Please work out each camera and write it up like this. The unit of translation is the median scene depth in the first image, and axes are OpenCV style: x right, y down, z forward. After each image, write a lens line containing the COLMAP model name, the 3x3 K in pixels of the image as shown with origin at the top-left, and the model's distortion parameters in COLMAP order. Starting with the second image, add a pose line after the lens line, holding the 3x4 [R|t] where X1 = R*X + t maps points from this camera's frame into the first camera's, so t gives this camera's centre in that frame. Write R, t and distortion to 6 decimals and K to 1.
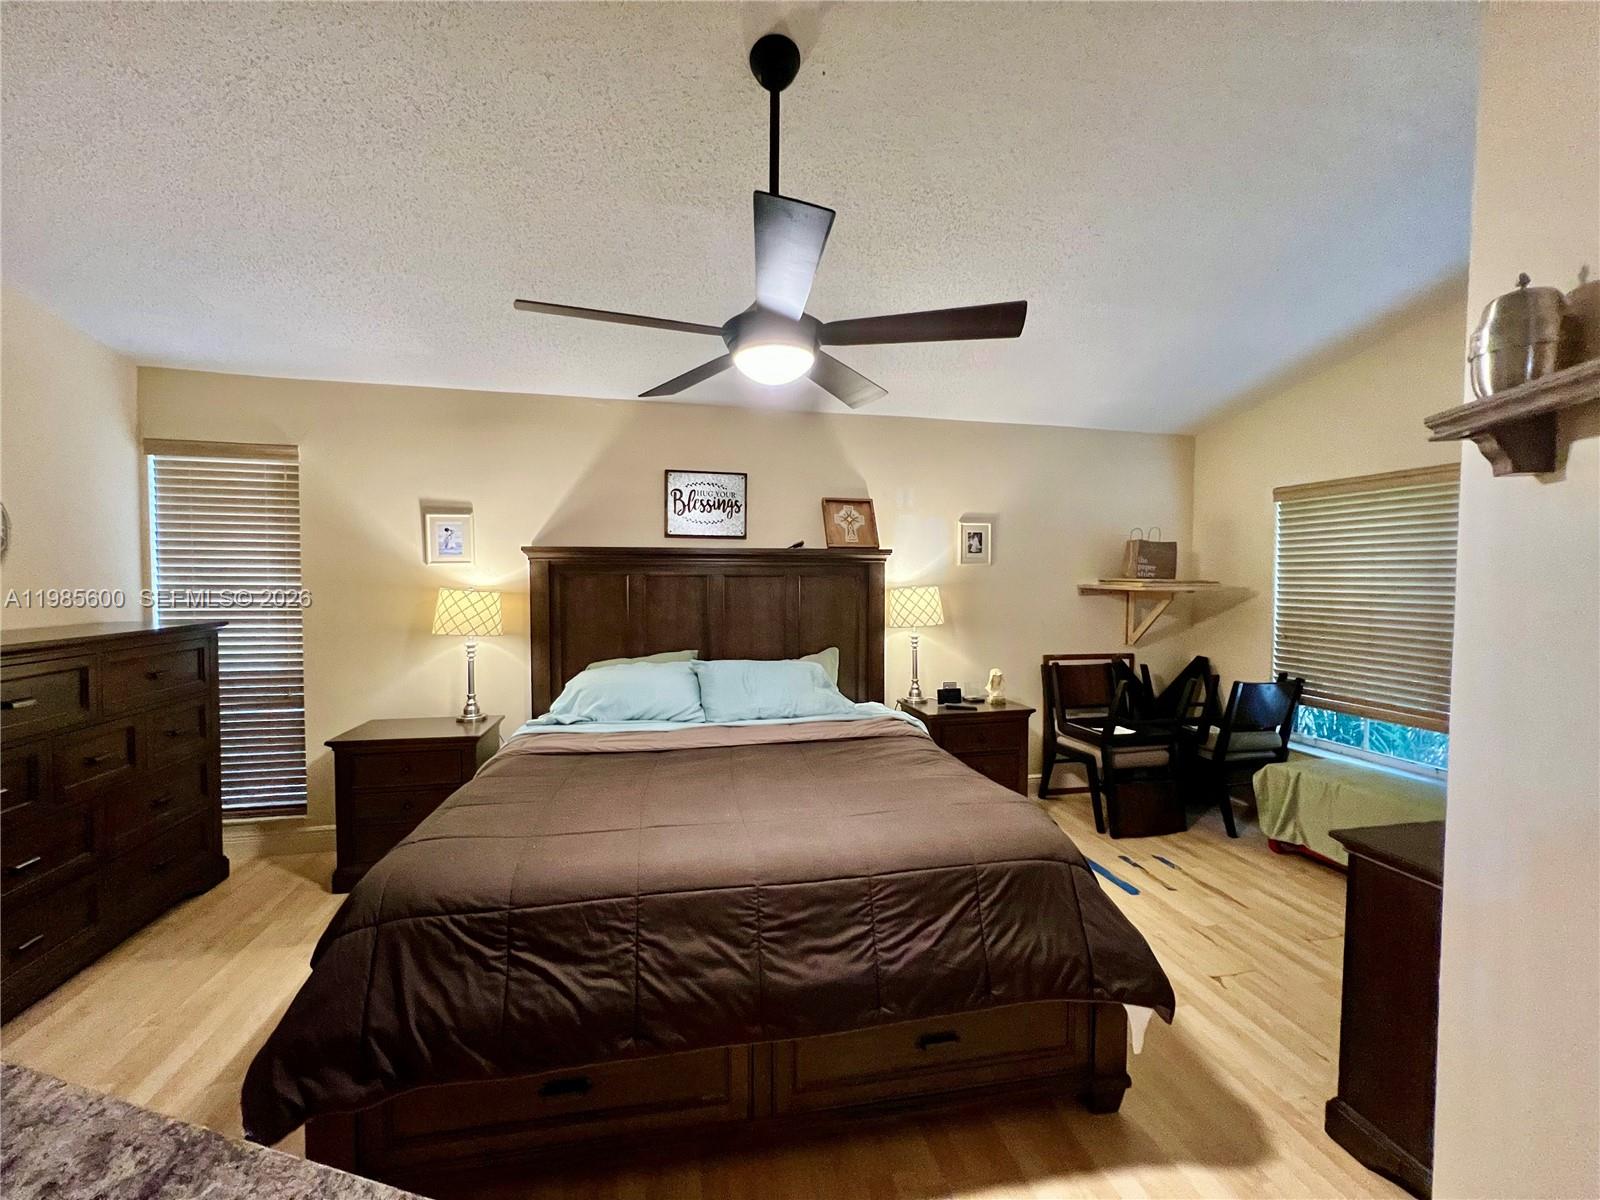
lens RADIAL K [[640.9, 0, 792.1], [0, 640.9, 598.0], [0, 0, 1]] dist [-0.000128, 0.001028]
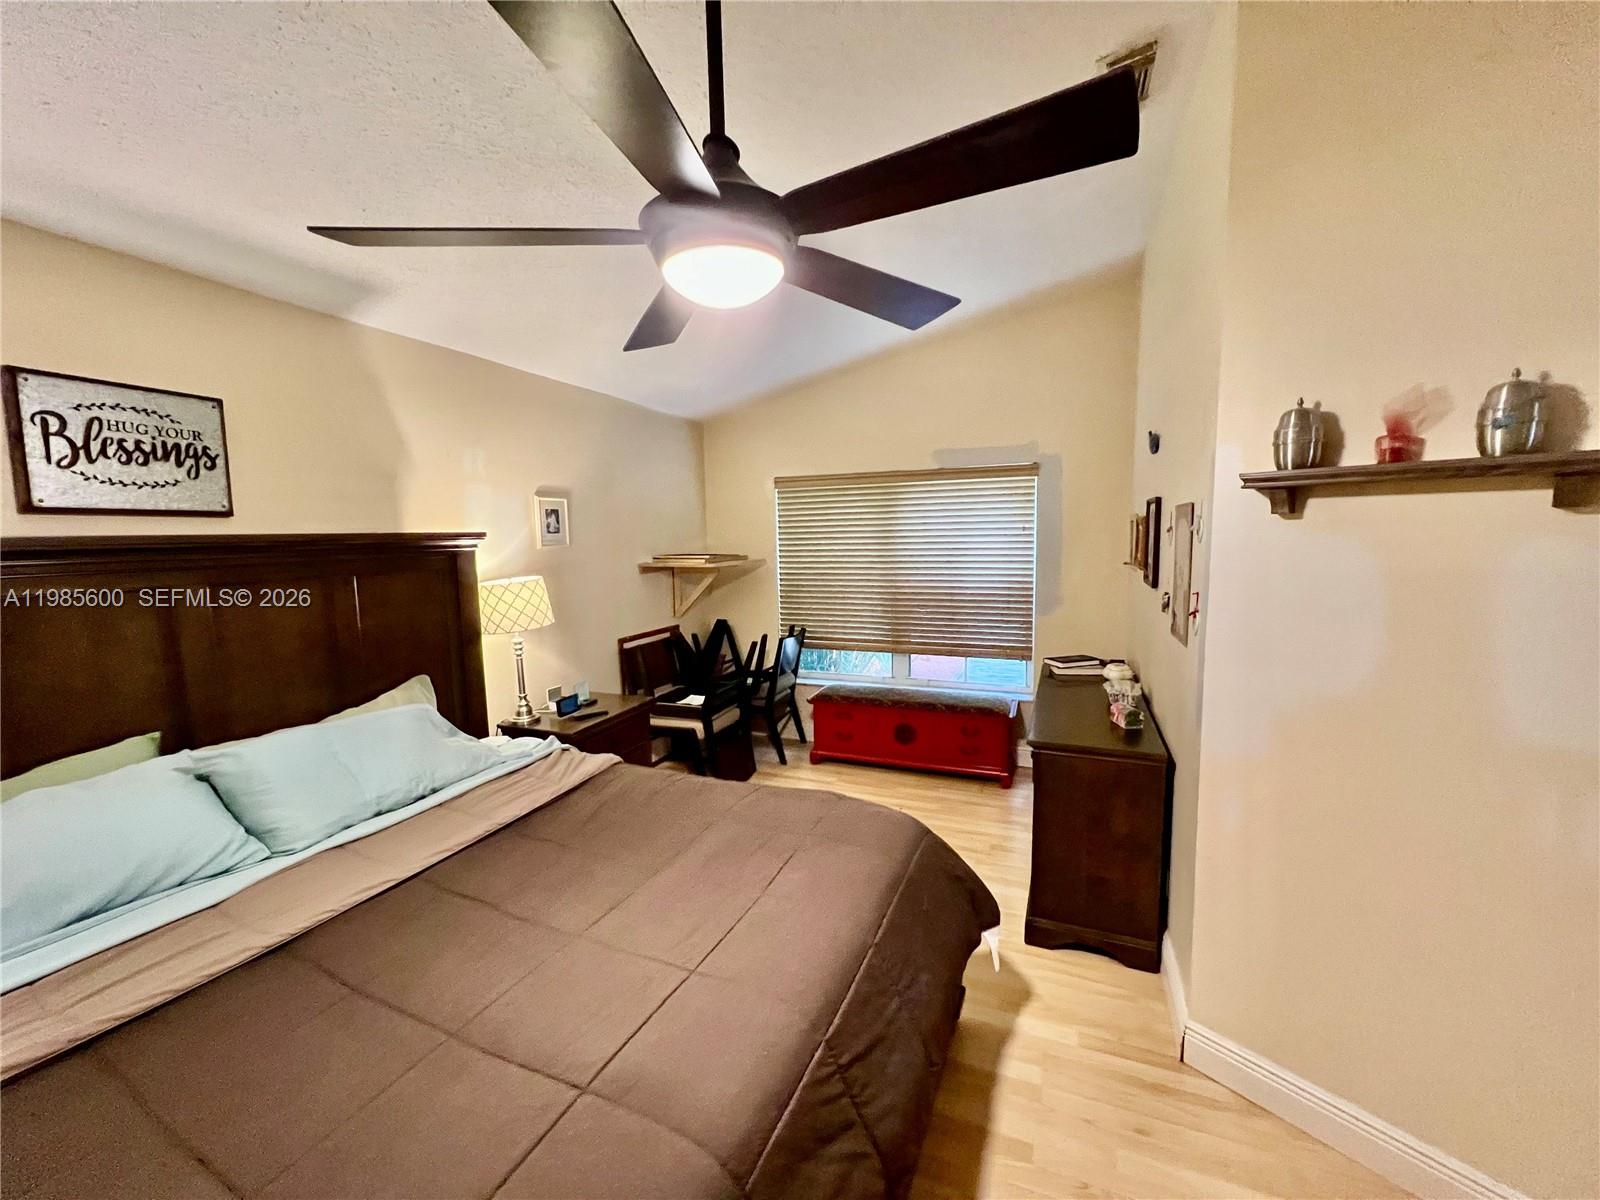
lens RADIAL K [[640.9, 0, 792.1], [0, 640.9, 598.0], [0, 0, 1]] dist [-0.000128, 0.001028]
pose [[0.571914, -0.098436, 0.814386, -0.260197], [0.052792, 0.995133, 0.083209, -0.042364], [-0.818613, -0.004595, 0.574327, 0.271320]]
